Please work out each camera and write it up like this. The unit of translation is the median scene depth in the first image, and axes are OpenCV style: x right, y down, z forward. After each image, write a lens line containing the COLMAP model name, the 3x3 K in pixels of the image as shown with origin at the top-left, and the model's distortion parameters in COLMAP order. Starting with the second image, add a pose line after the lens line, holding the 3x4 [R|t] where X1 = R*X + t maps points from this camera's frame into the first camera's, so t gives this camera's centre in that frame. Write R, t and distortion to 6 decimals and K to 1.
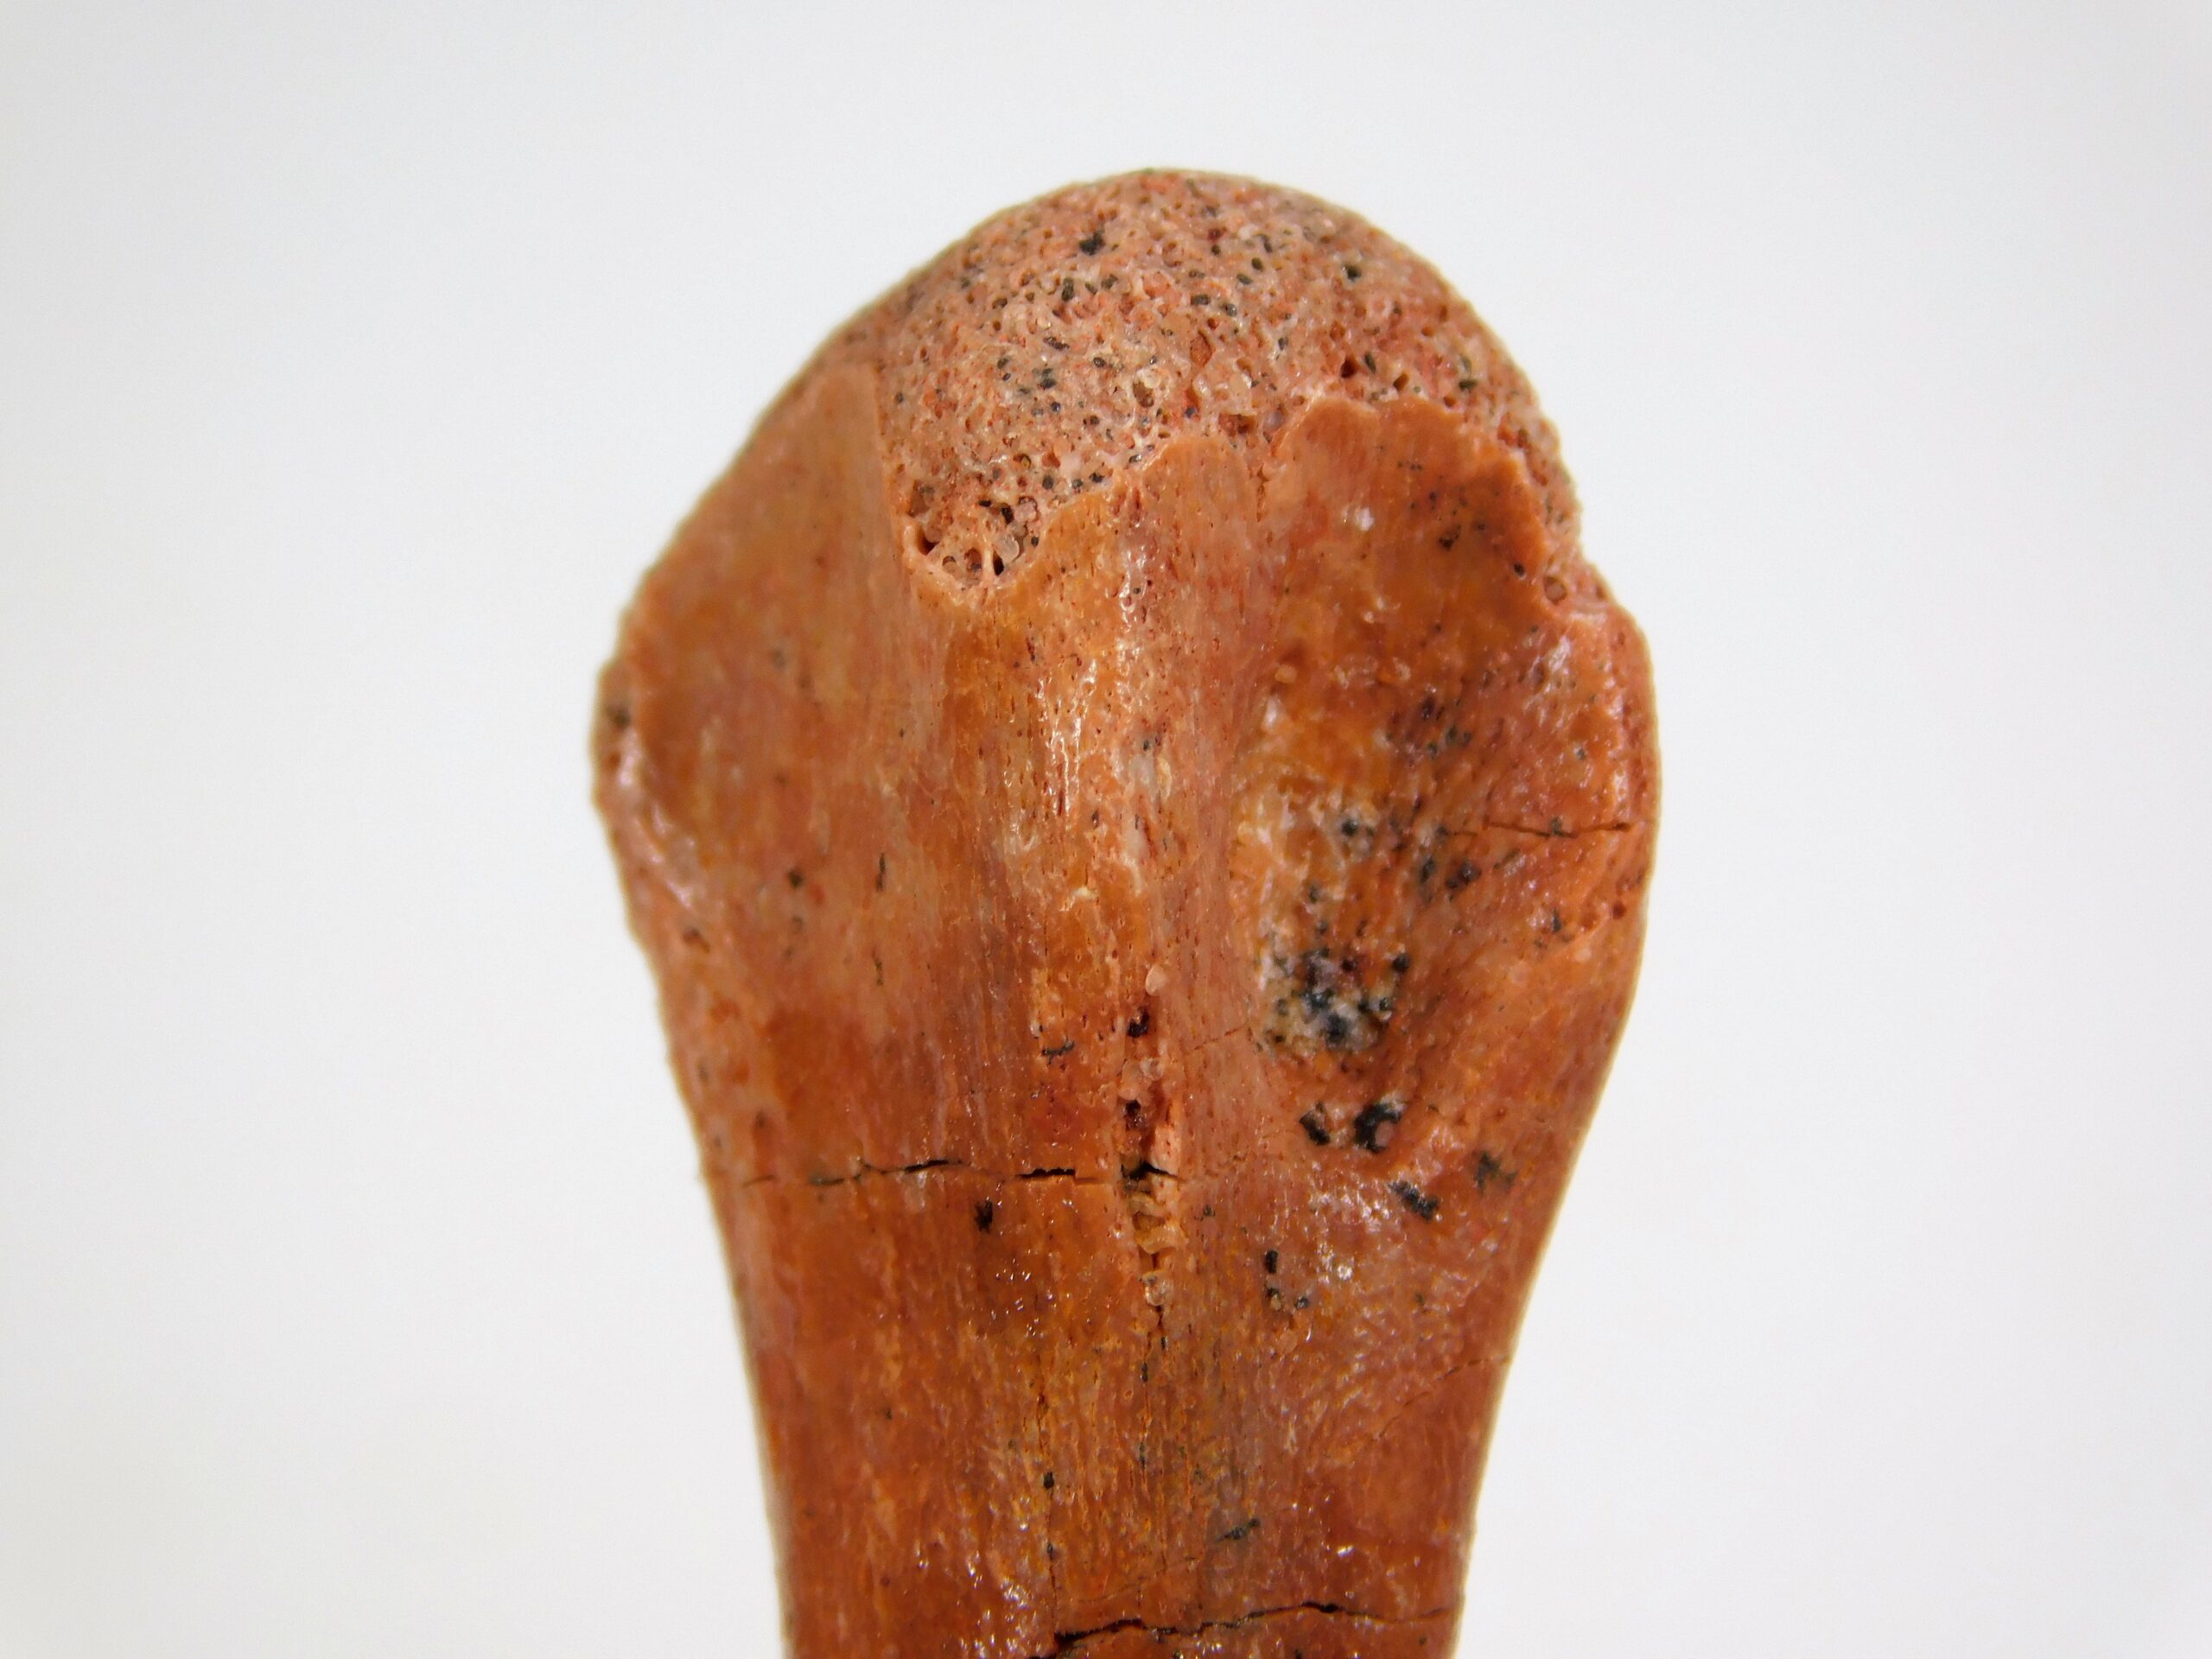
lens RADIAL K [[14927.9, 0, 1106.0], [0, 14927.9, 829.5], [0, 0, 1]] dist [1.273480, 0.001689]
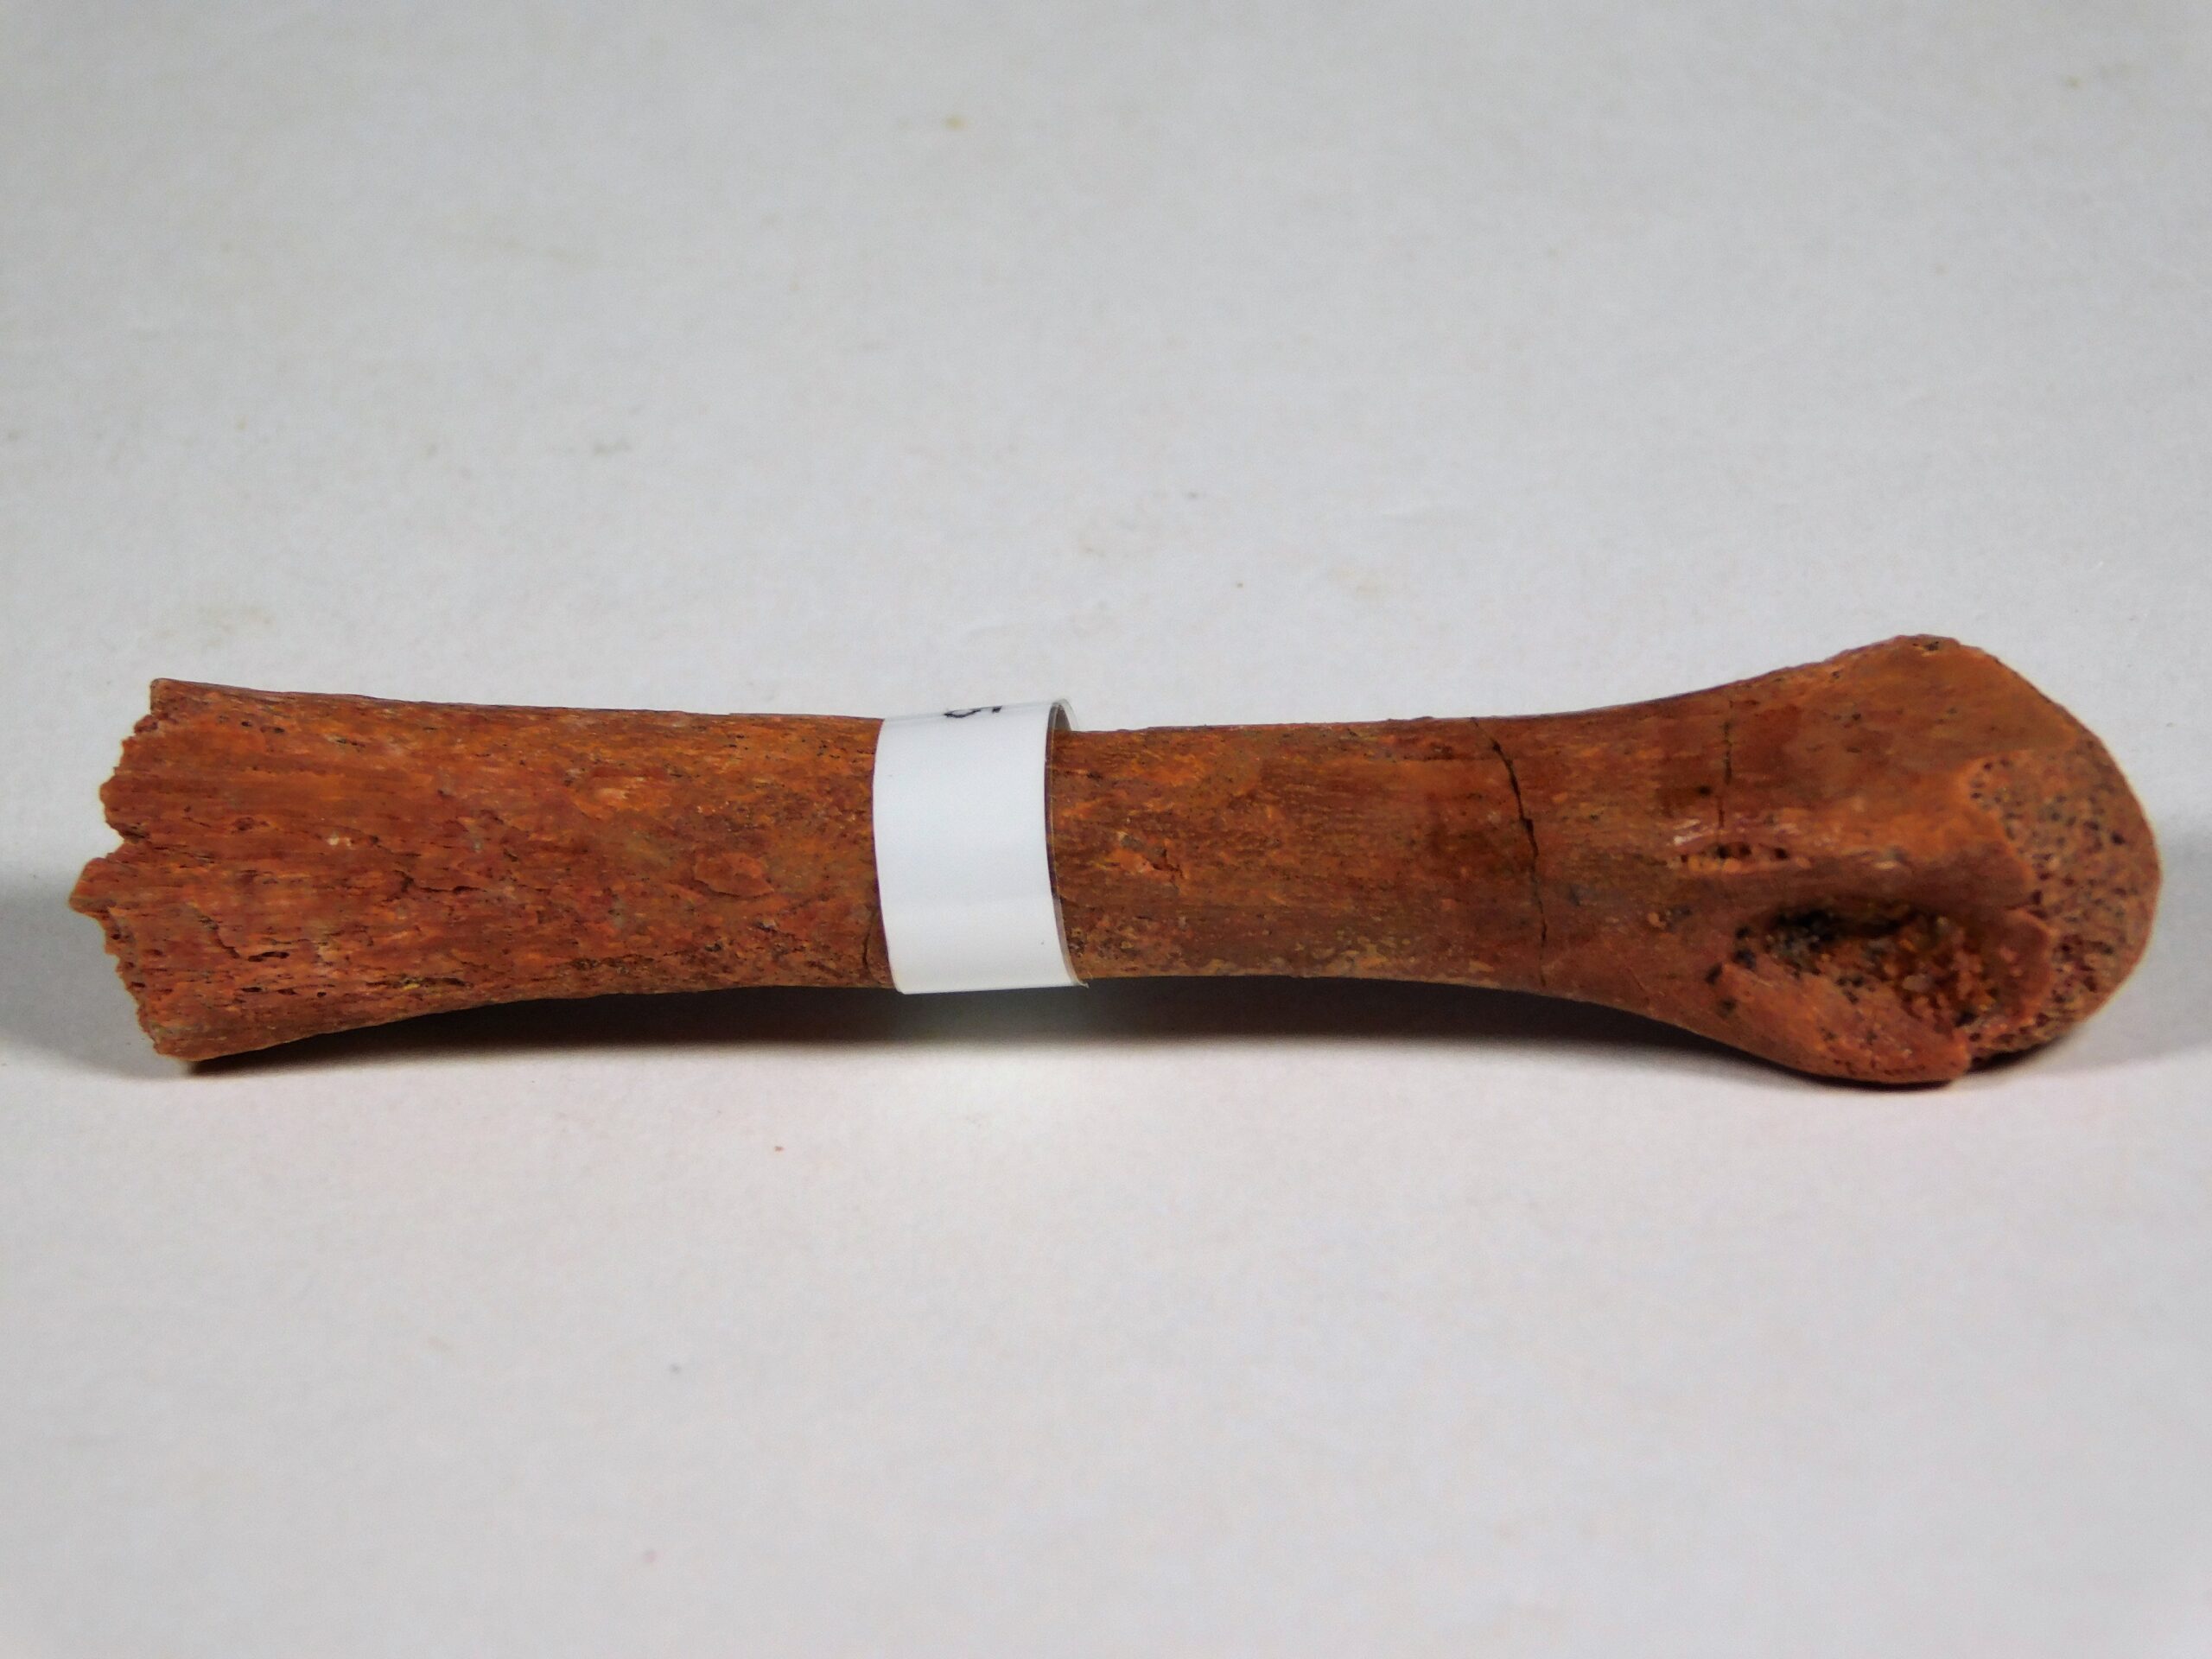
lens RADIAL K [[14927.9, 0, 1106.0], [0, 14927.9, 829.5], [0, 0, 1]] dist [1.273480, 0.001689]
pose [[-0.011542, 0.998216, -0.058582, 0.139463], [-0.991015, -0.003612, 0.133702, -0.199263], [0.133251, 0.059598, 0.989289, -1.381292]]
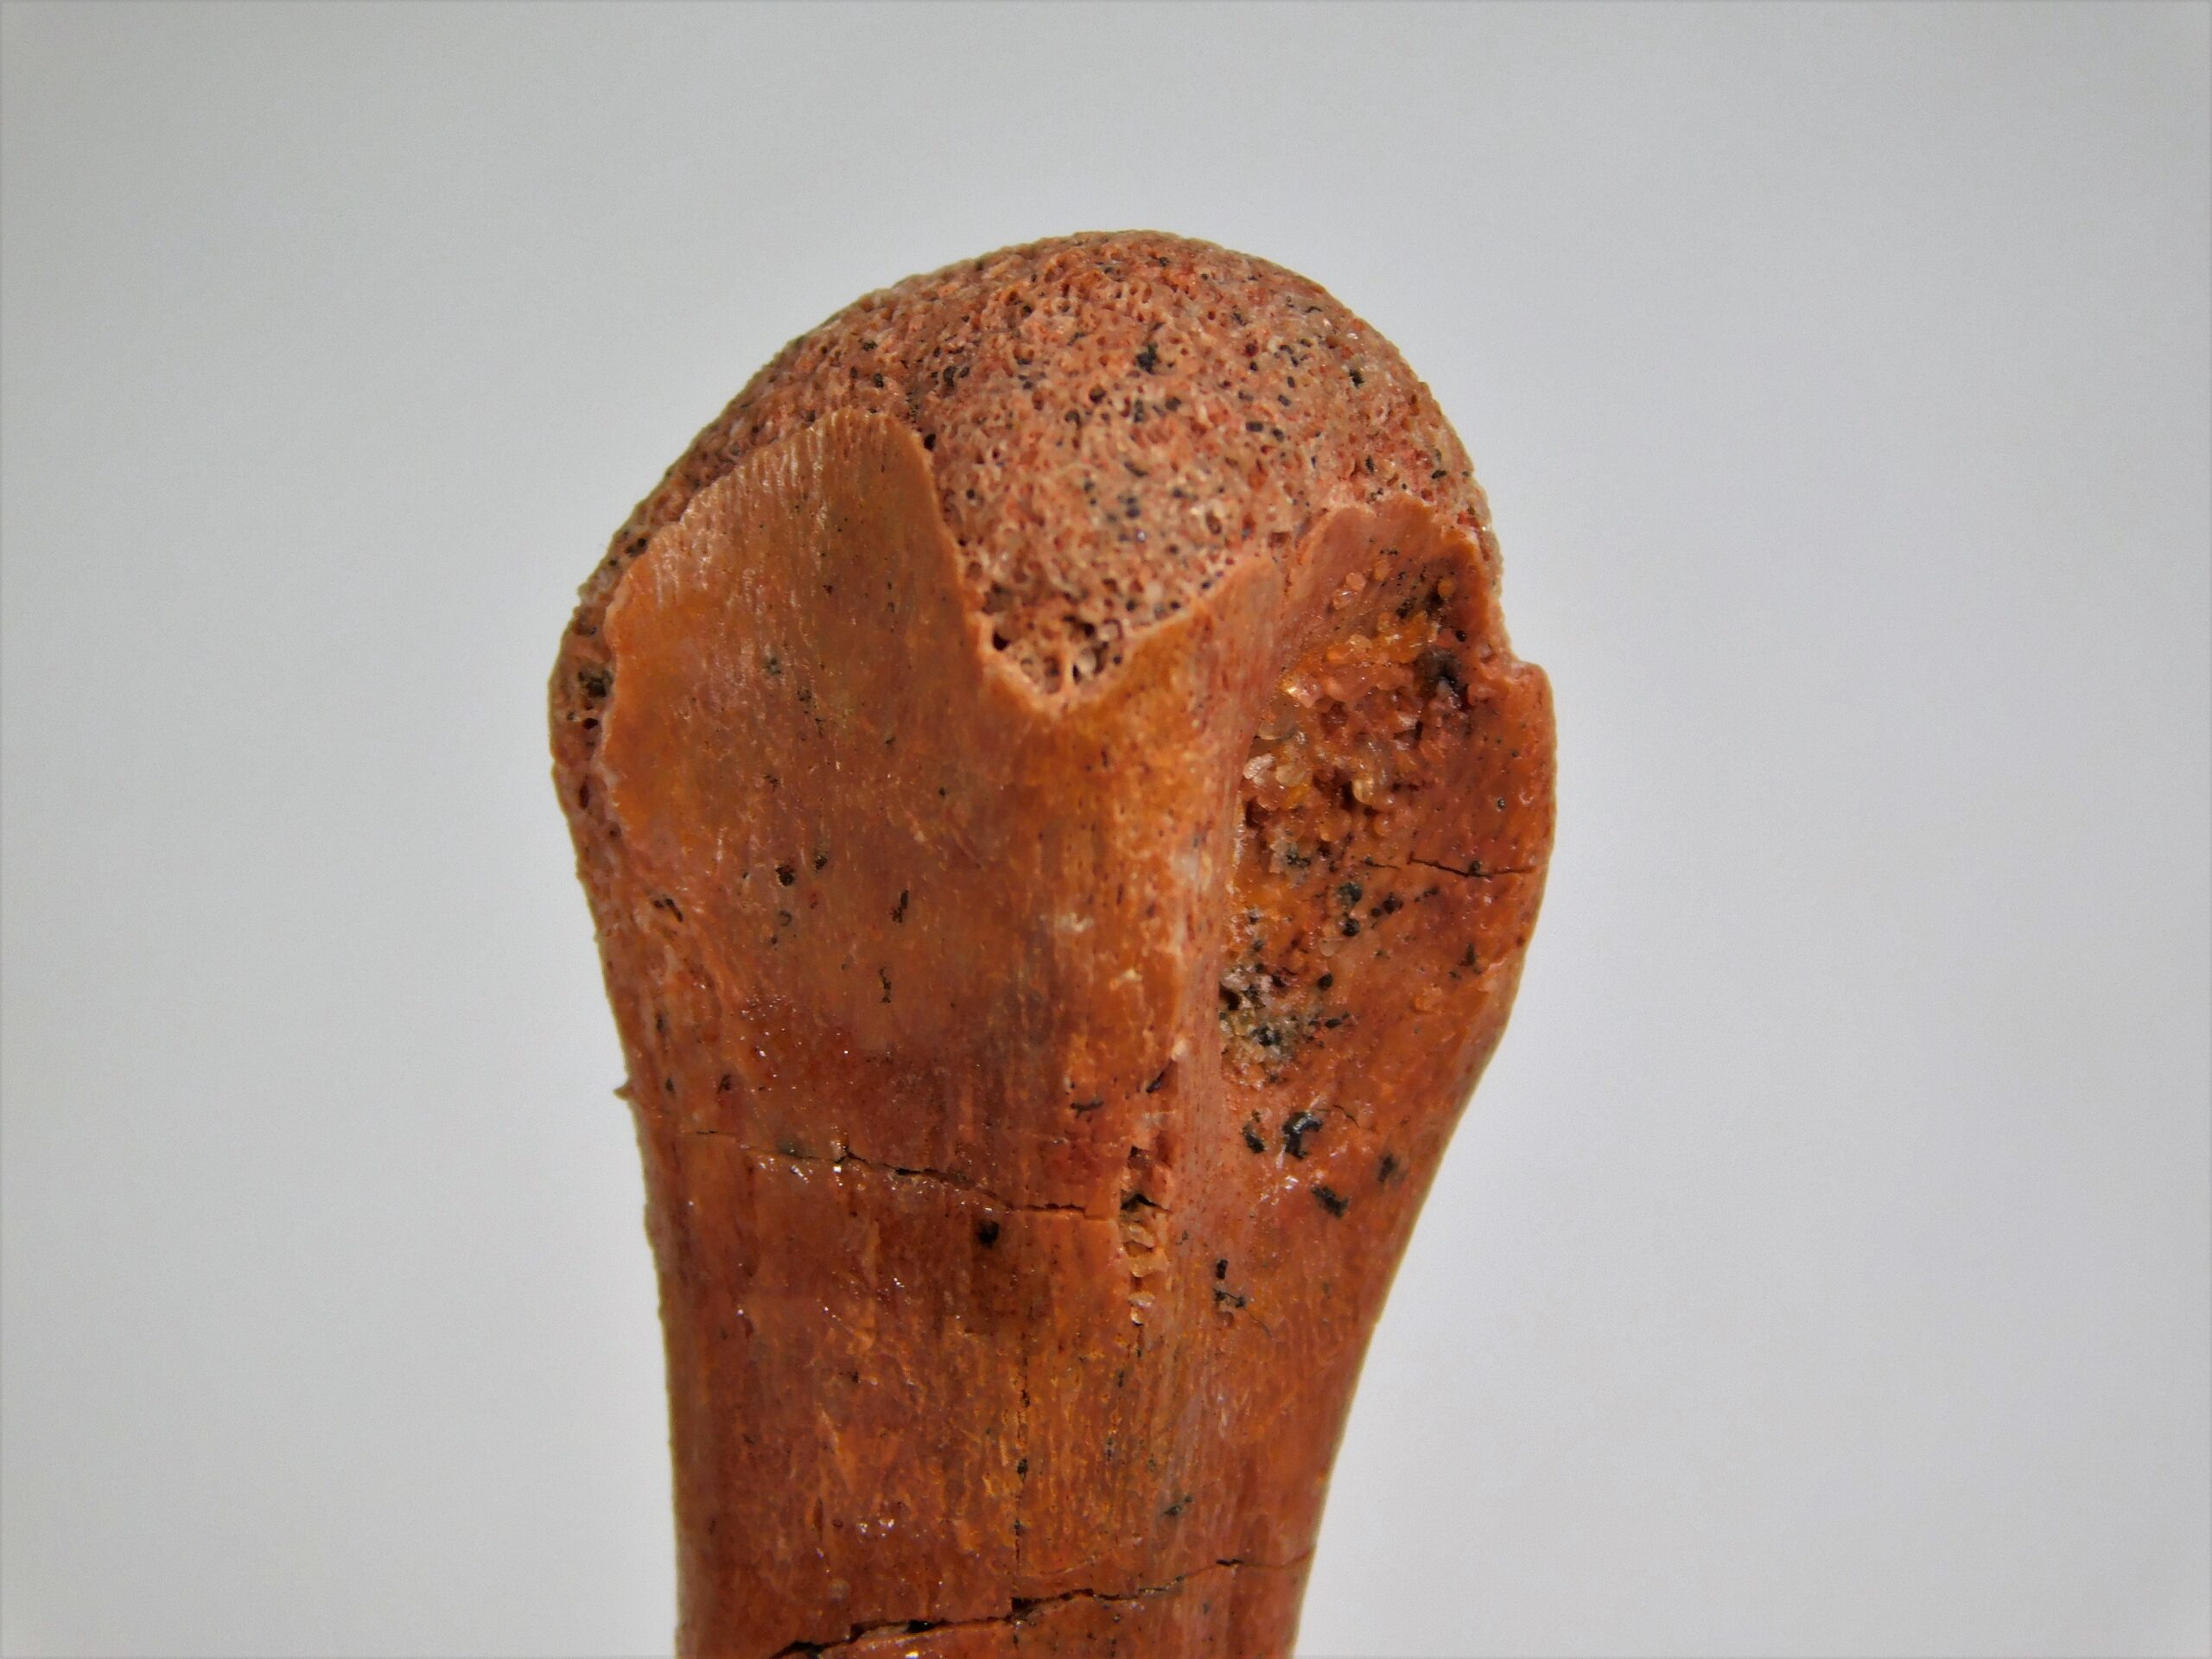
lens RADIAL K [[14927.9, 0, 1106.0], [0, 14927.9, 829.5], [0, 0, 1]] dist [1.273480, 0.001689]
pose [[0.958495, 0.031346, 0.283383, -0.313130], [-0.093099, 0.973865, 0.207171, -0.232267], [-0.269483, -0.224954, 0.936362, -0.026619]]
